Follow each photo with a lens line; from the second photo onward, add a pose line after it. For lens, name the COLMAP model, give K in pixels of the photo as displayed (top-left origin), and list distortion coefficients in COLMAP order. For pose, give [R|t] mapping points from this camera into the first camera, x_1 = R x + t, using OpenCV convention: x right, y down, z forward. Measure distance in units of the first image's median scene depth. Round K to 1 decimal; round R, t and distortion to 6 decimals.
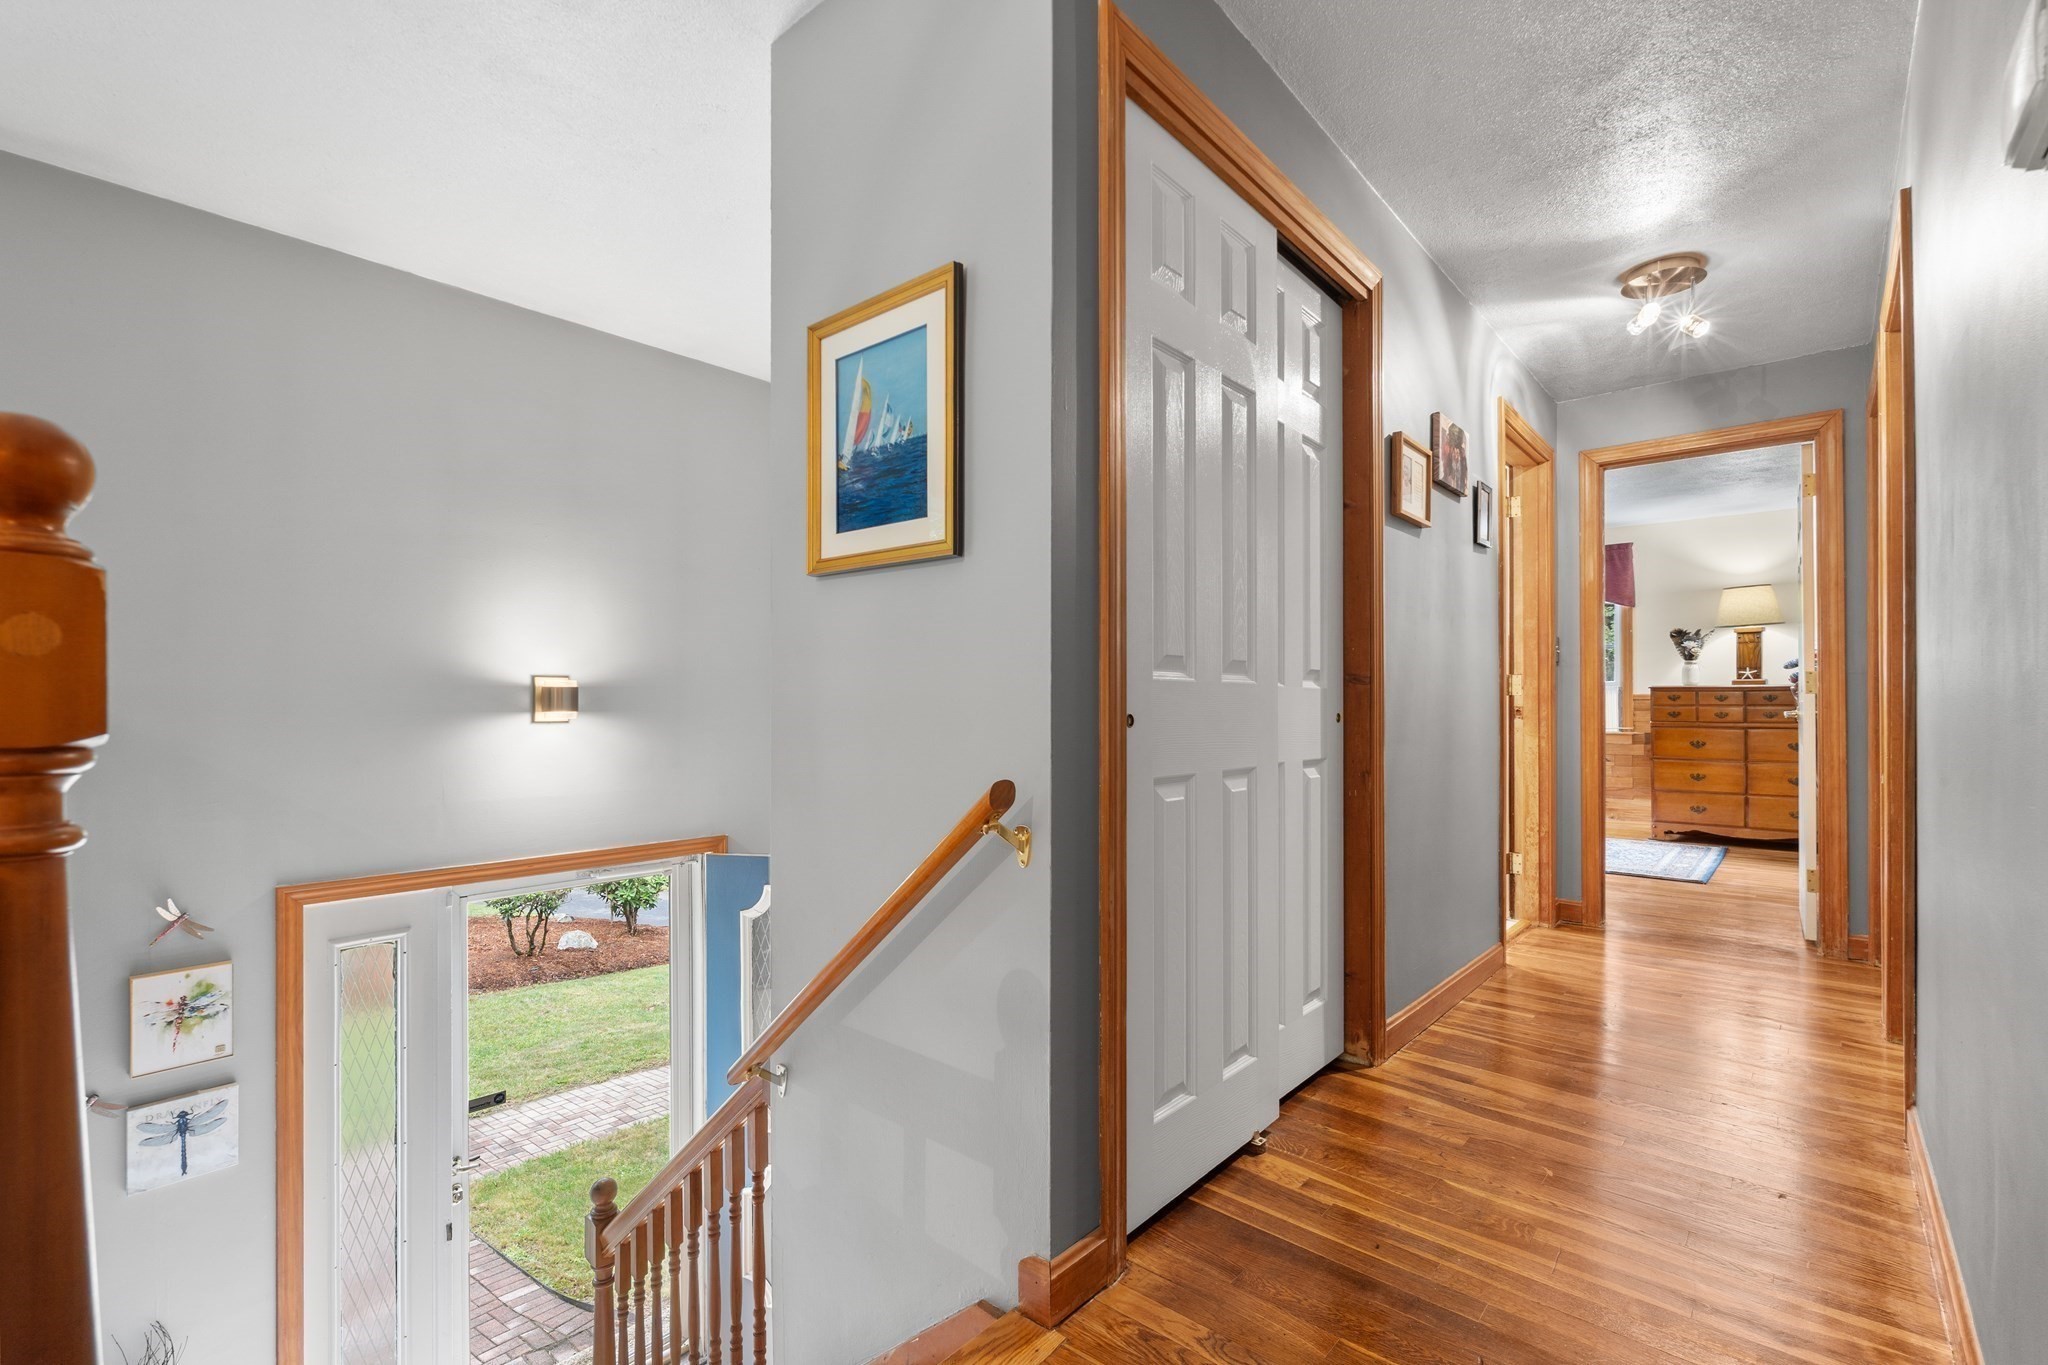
lens RADIAL K [[905.7, 0, 1016.7], [0, 905.7, 700.5], [0, 0, 1]] dist [-0.001488, 0.000016]
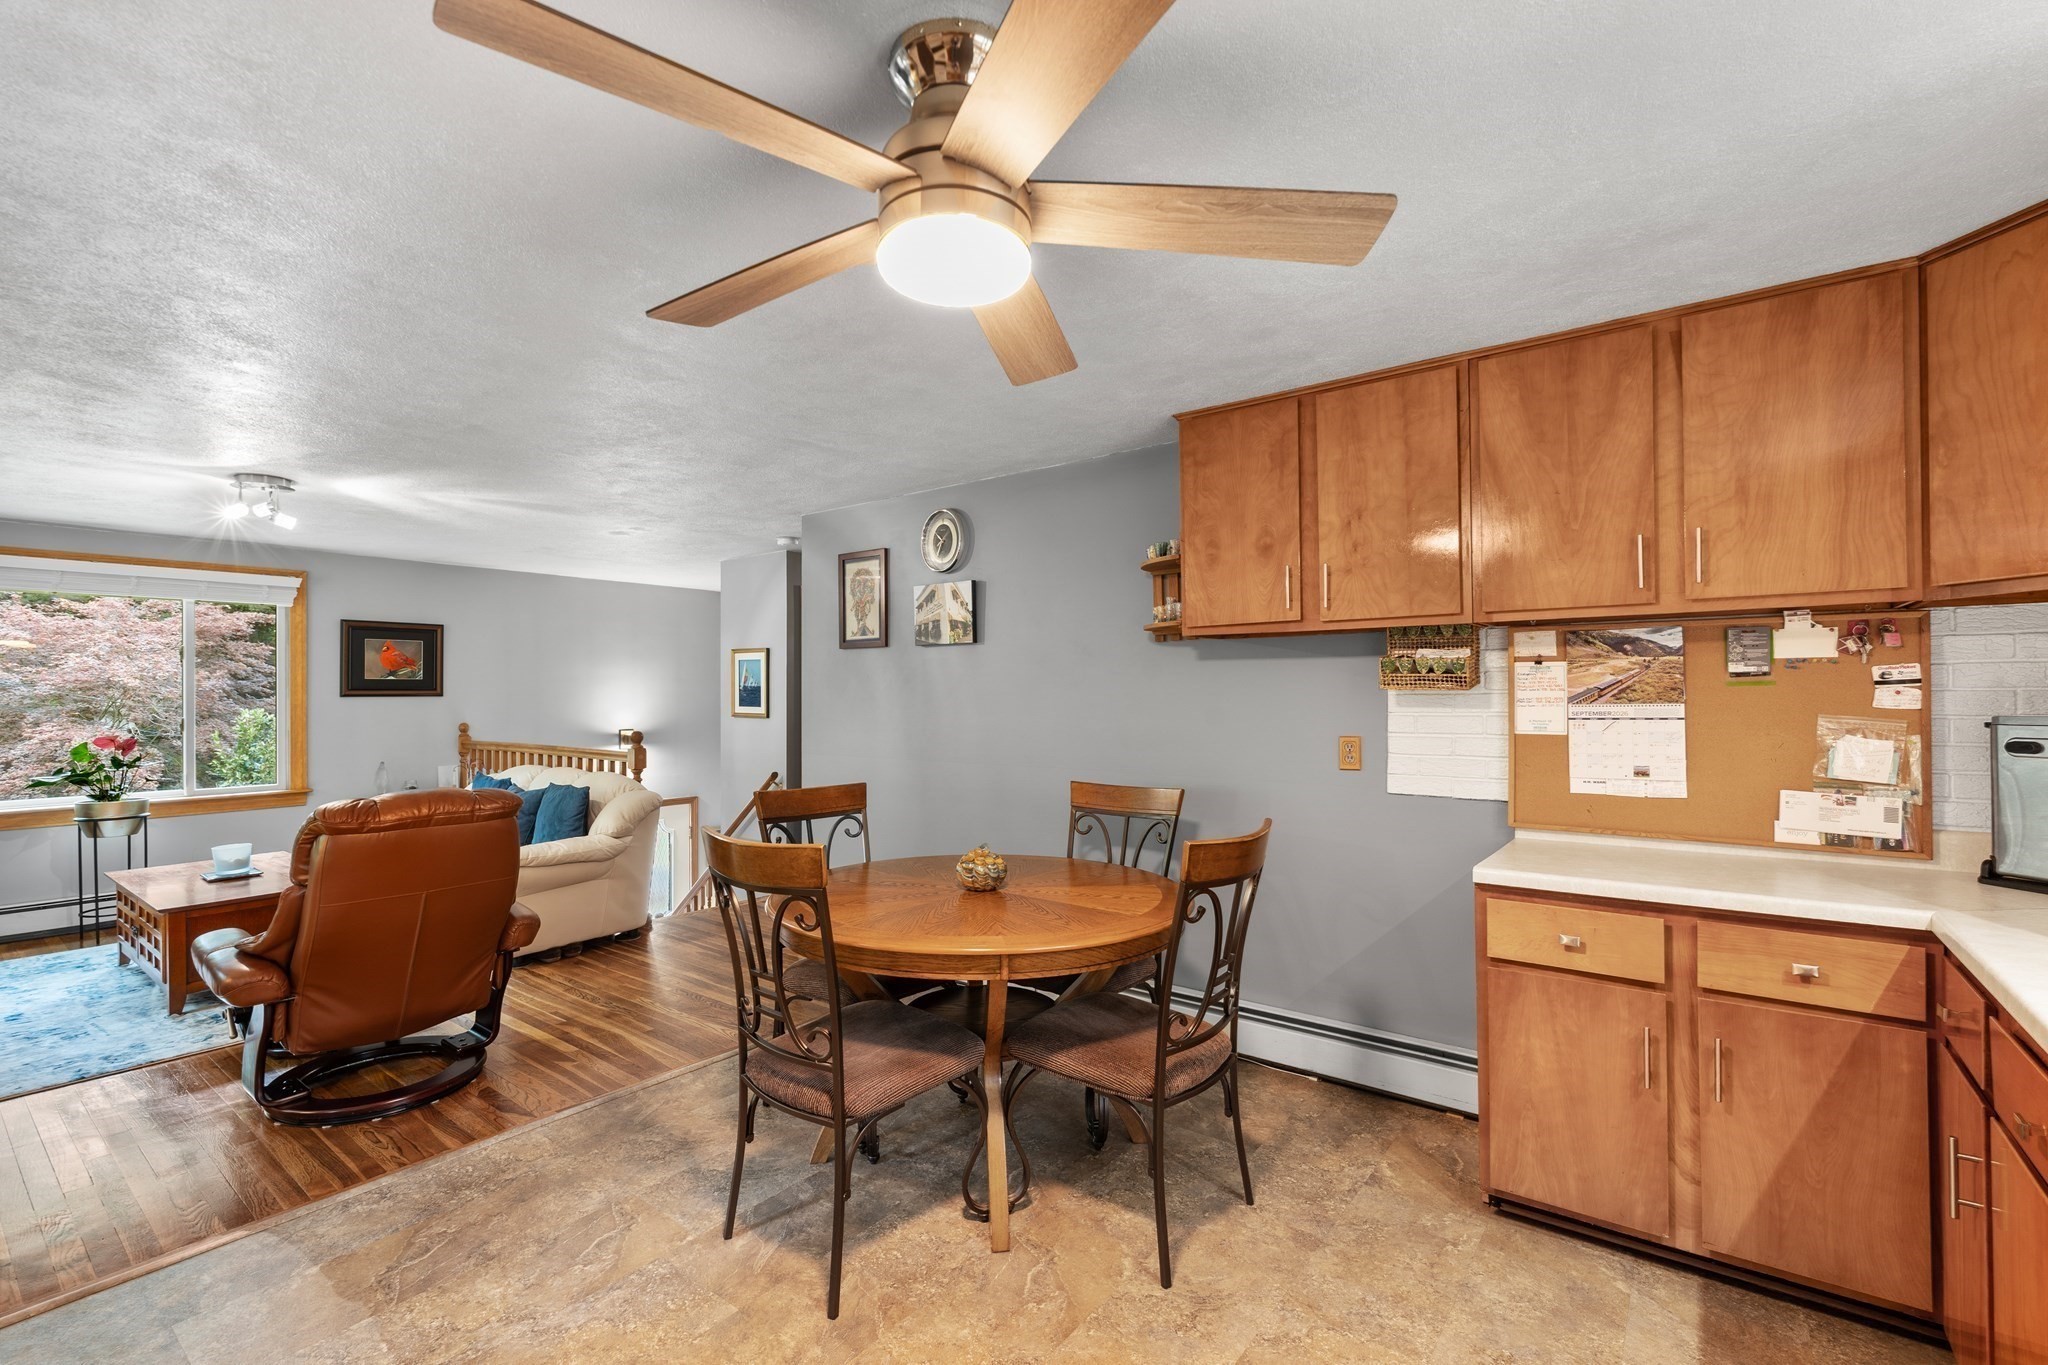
lens RADIAL K [[900.0, 0, 1020.8], [0, 900.0, 686.7], [0, 0, 1]] dist [-0.005140, 0.000348]
pose [[0.997377, -0.003762, 0.072288, 0.427225], [0.003990, 0.999987, -0.003016, -0.152993], [-0.072276, 0.003296, 0.997379, -1.717580]]
